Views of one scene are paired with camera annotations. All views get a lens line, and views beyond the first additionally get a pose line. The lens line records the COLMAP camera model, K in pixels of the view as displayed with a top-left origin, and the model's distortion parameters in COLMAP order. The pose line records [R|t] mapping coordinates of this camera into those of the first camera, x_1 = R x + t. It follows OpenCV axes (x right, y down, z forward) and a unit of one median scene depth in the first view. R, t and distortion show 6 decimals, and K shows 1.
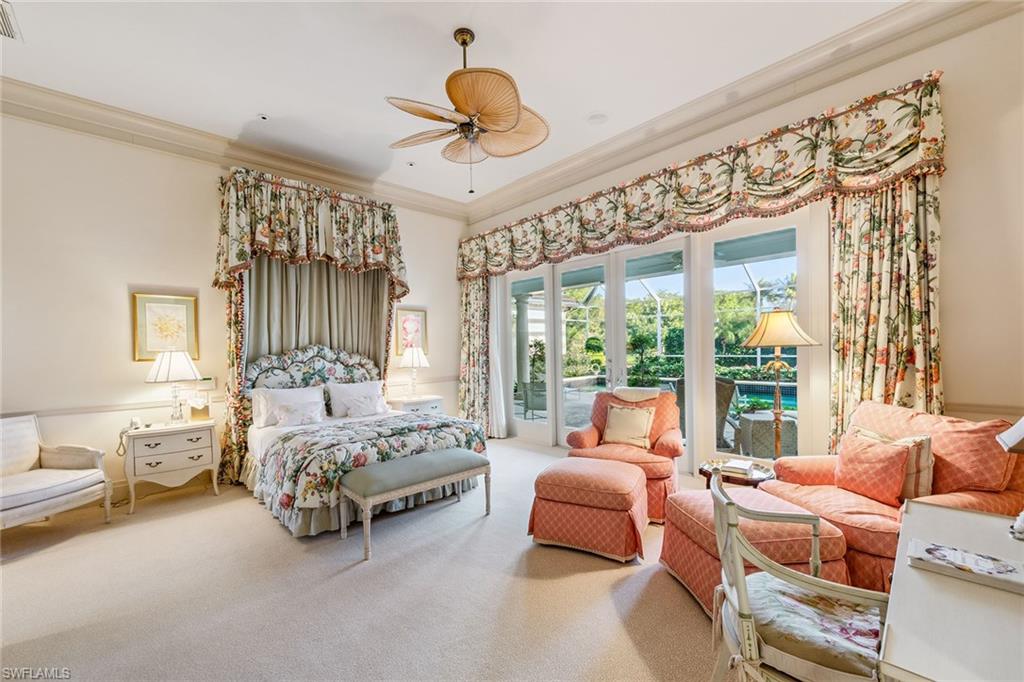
lens RADIAL K [[399.6, 0, 511.4], [0, 399.6, 350.9], [0, 0, 1]] dist [0.006981, -0.000172]
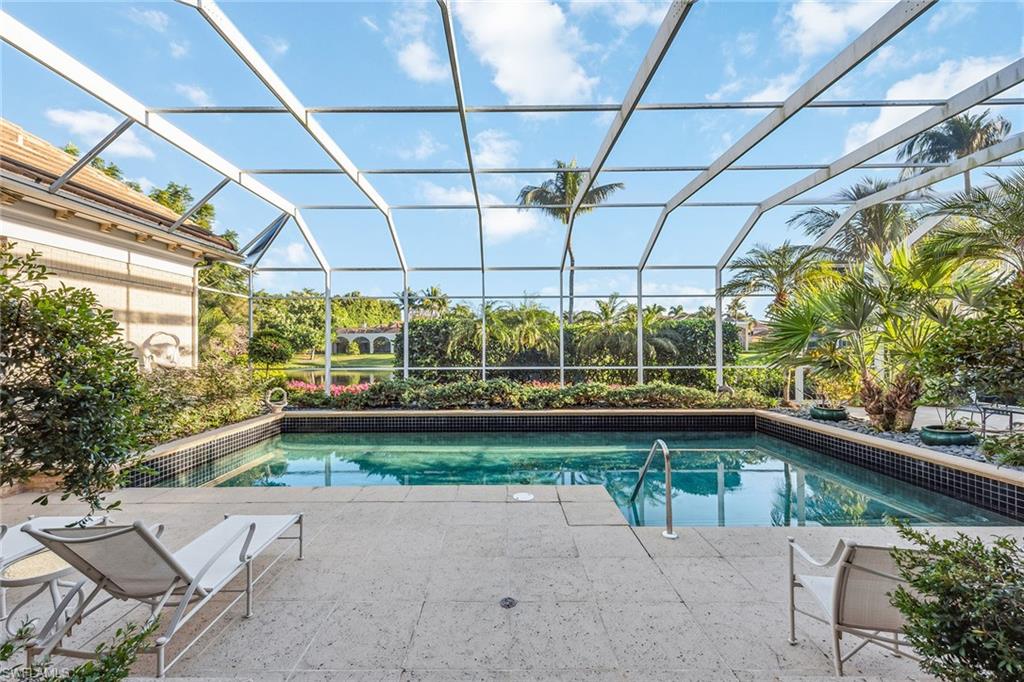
lens RADIAL K [[399.6, 0, 511.6], [0, 399.6, 346.8], [0, 0, 1]] dist [0.006981, -0.000172]
pose [[0.674526, 0.013389, 0.738129, 0.052735], [-0.001043, 0.999852, -0.017182, -0.009113], [-0.738250, 0.010820, 0.674440, 0.509119]]
